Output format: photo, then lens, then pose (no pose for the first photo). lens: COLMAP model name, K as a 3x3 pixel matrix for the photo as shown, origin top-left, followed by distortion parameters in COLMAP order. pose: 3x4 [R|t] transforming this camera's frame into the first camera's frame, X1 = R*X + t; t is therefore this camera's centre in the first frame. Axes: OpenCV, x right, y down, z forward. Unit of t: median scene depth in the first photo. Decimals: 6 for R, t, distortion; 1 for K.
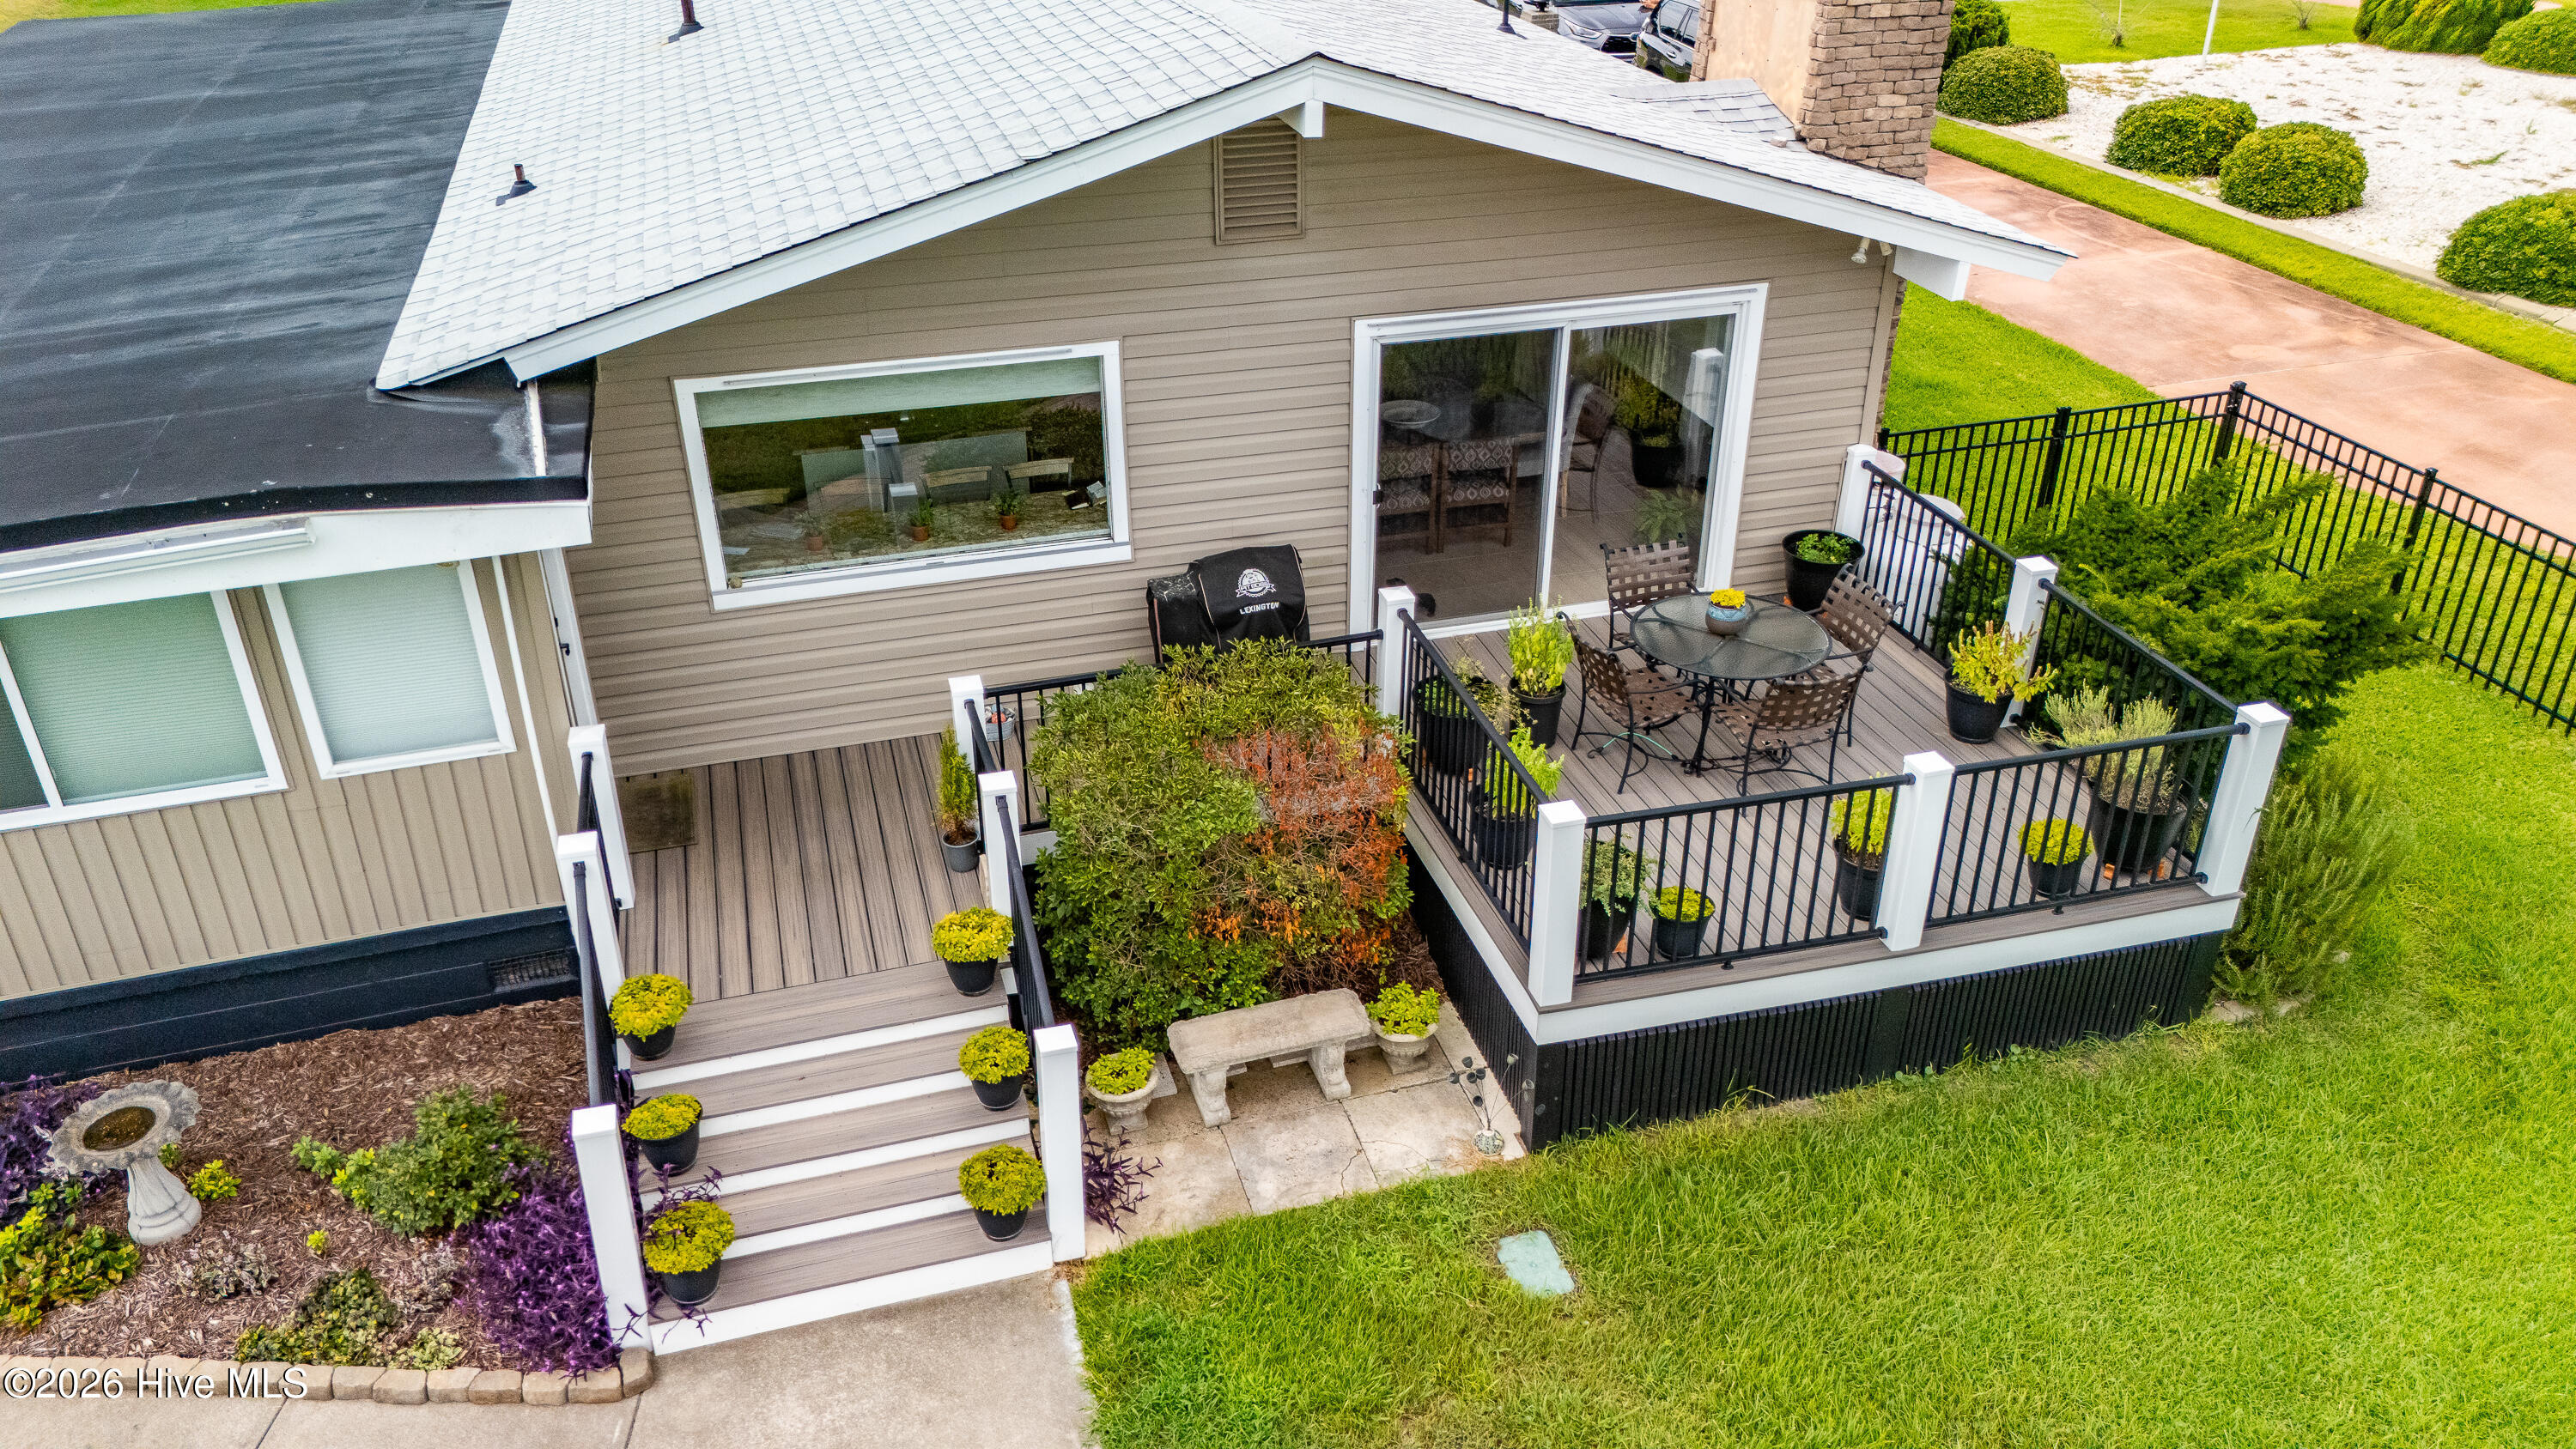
lens RADIAL K [[1893.1, 0, 1288.0], [0, 1893.1, 724.5], [0, 0, 1]] dist [0.076331, -0.068511]
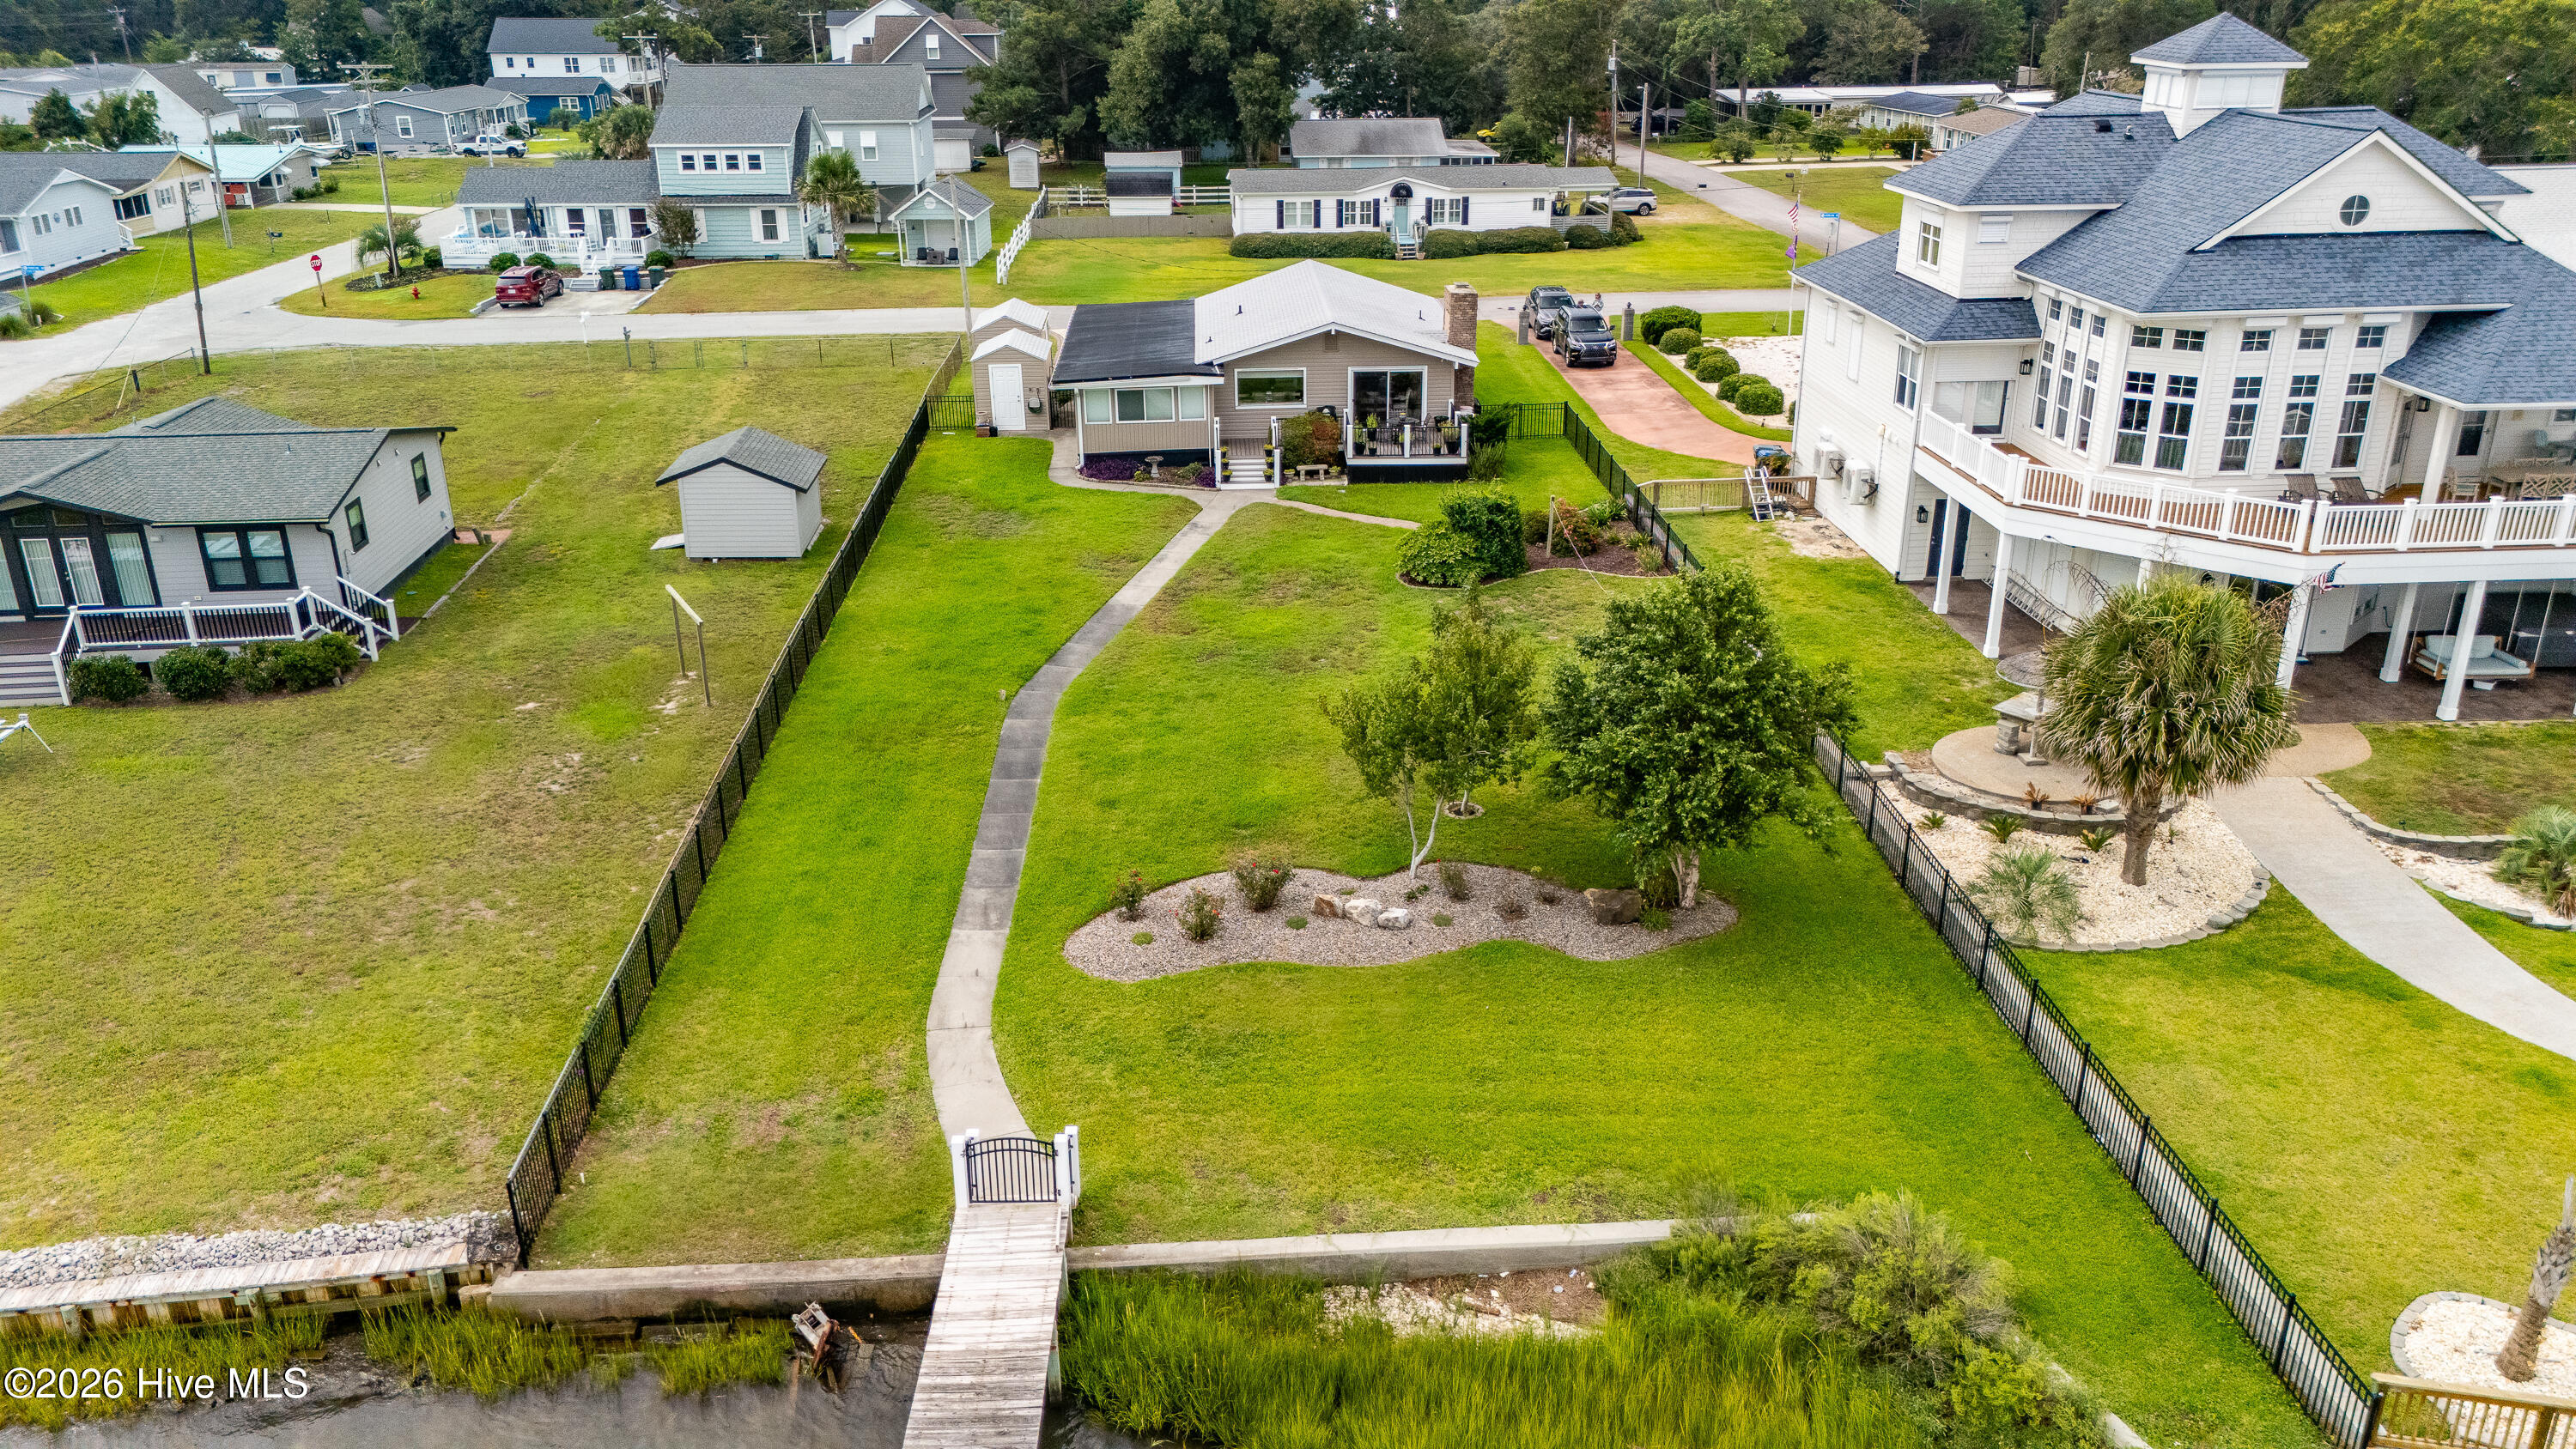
lens RADIAL K [[1893.1, 0, 1288.0], [0, 1893.1, 724.5], [0, 0, 1]] dist [0.076331, -0.068511]
pose [[0.971526, 0.083129, -0.221870, 1.270653], [-0.110987, 0.987007, -0.116186, 1.603990], [0.209329, 0.137503, 0.968129, -4.628074]]
